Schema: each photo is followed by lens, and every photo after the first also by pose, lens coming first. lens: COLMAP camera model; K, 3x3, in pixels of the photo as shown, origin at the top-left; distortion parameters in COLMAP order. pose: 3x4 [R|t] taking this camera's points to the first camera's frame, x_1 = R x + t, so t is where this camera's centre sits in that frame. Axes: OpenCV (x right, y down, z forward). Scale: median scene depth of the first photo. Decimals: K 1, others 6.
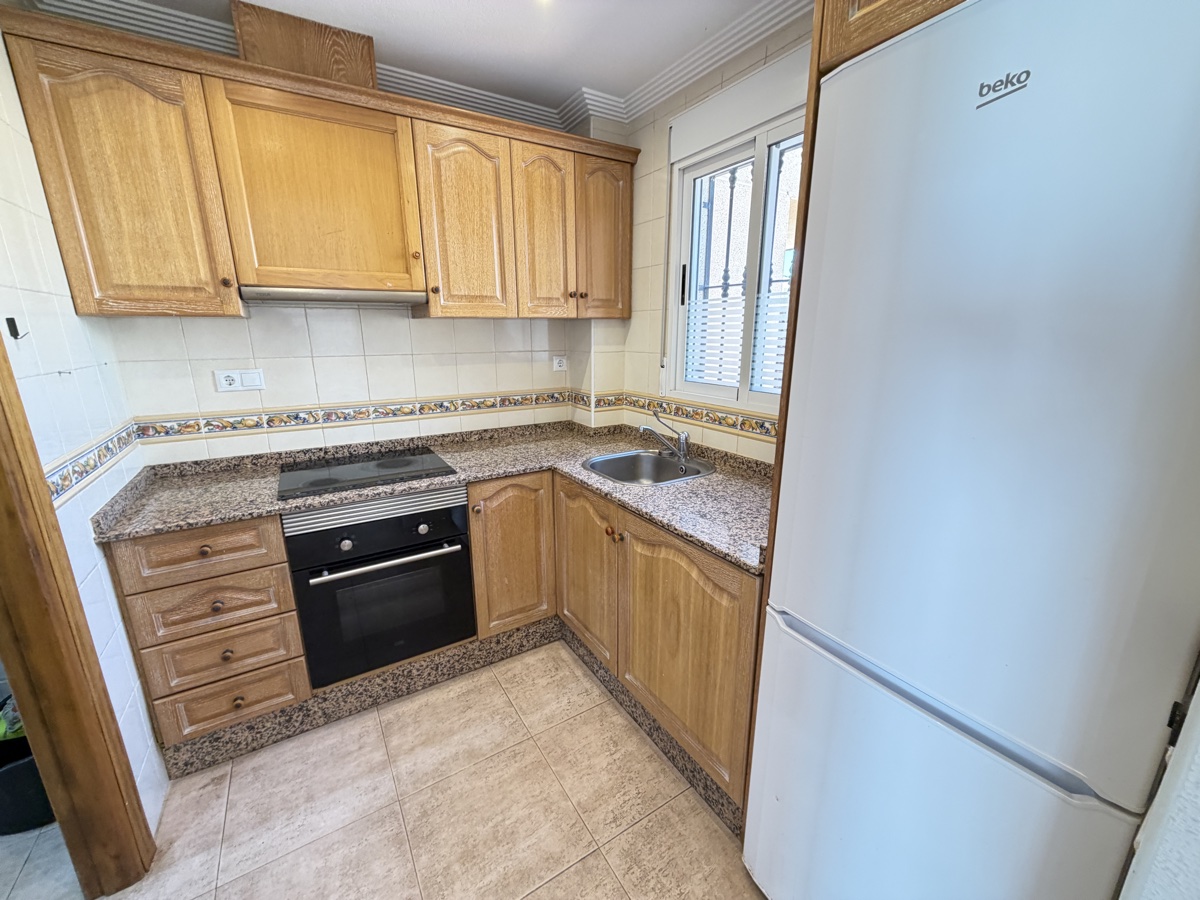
lens RADIAL K [[478.8, 0, 597.8], [0, 478.8, 451.3], [0, 0, 1]] dist [0.000096, -0.000196]
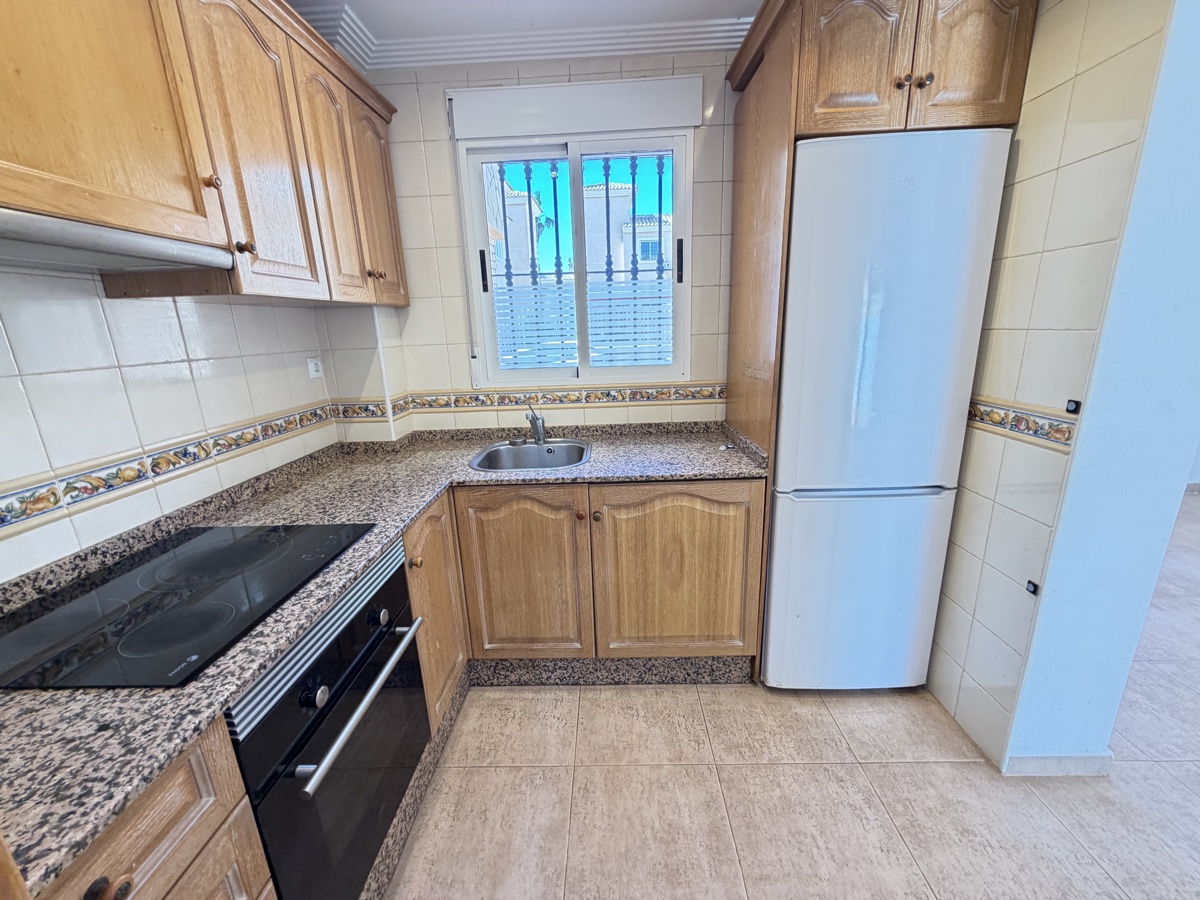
lens RADIAL K [[478.8, 0, 597.8], [0, 478.8, 451.3], [0, 0, 1]] dist [0.000096, -0.000196]
pose [[0.550336, -0.229437, 0.802800, -0.597672], [0.237283, 0.964836, 0.113084, -0.052915], [-0.800516, 0.128257, 0.585426, 0.313759]]
